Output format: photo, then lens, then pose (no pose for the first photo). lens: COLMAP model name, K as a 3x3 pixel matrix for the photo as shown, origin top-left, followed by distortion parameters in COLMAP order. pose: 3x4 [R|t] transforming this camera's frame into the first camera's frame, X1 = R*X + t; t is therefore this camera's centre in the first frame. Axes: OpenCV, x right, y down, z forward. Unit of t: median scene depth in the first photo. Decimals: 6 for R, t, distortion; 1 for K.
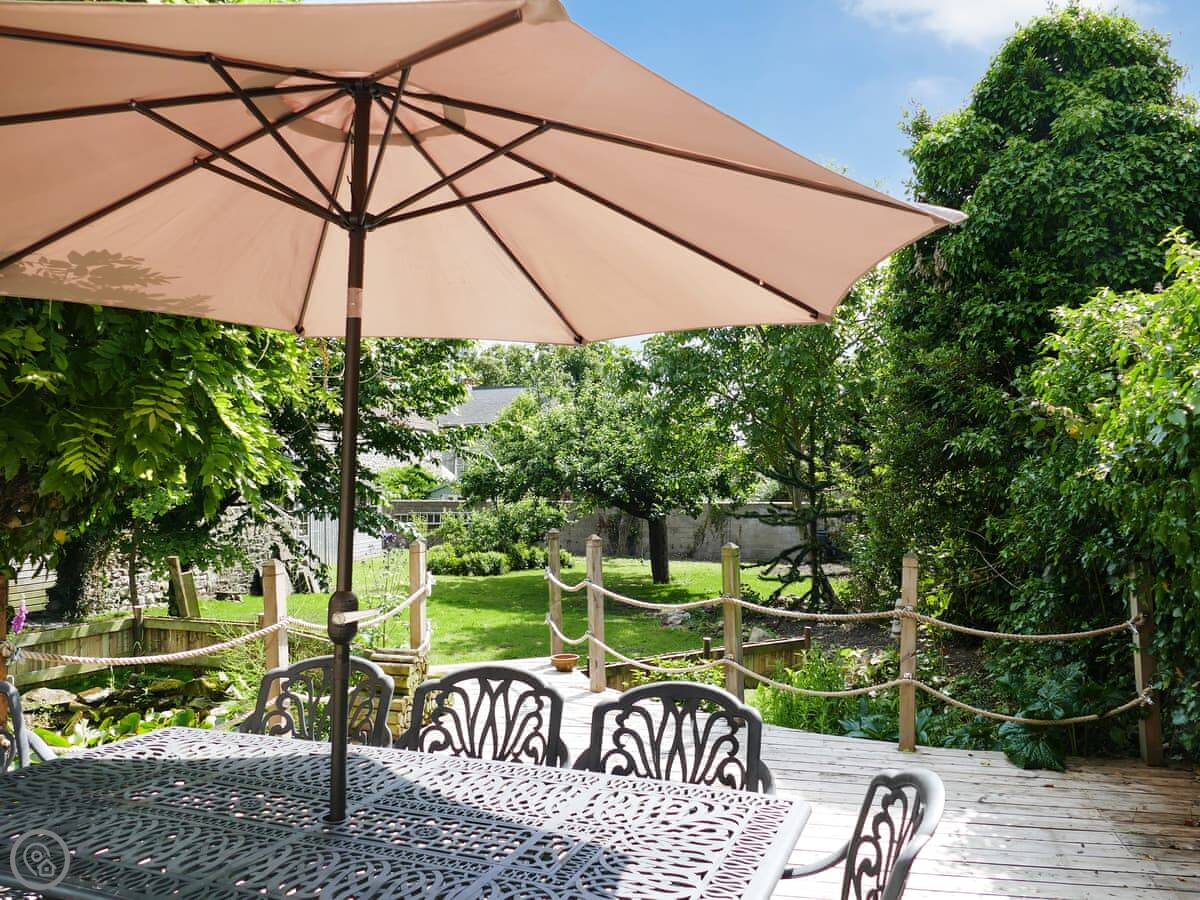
lens RADIAL K [[991.7, 0, 600.0], [0, 991.7, 450.0], [0, 0, 1]] dist [-0.078865, 0.000667]
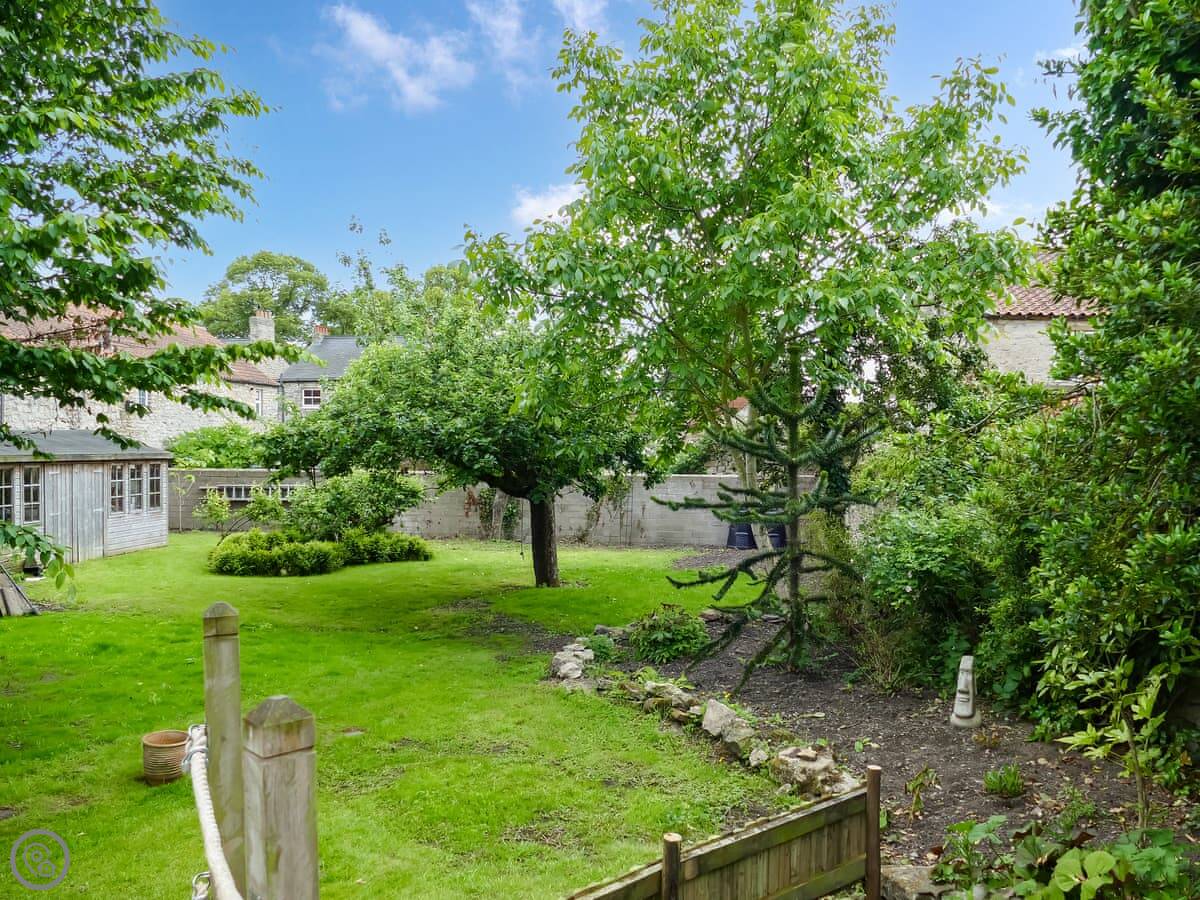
lens RADIAL K [[991.7, 0, 600.0], [0, 991.7, 450.0], [0, 0, 1]] dist [-0.078865, 0.000667]
pose [[0.992856, 0.009205, 0.118966, 0.013216], [-0.013421, 0.999308, 0.034679, 0.007538], [-0.118565, -0.036028, 0.992292, 0.272064]]
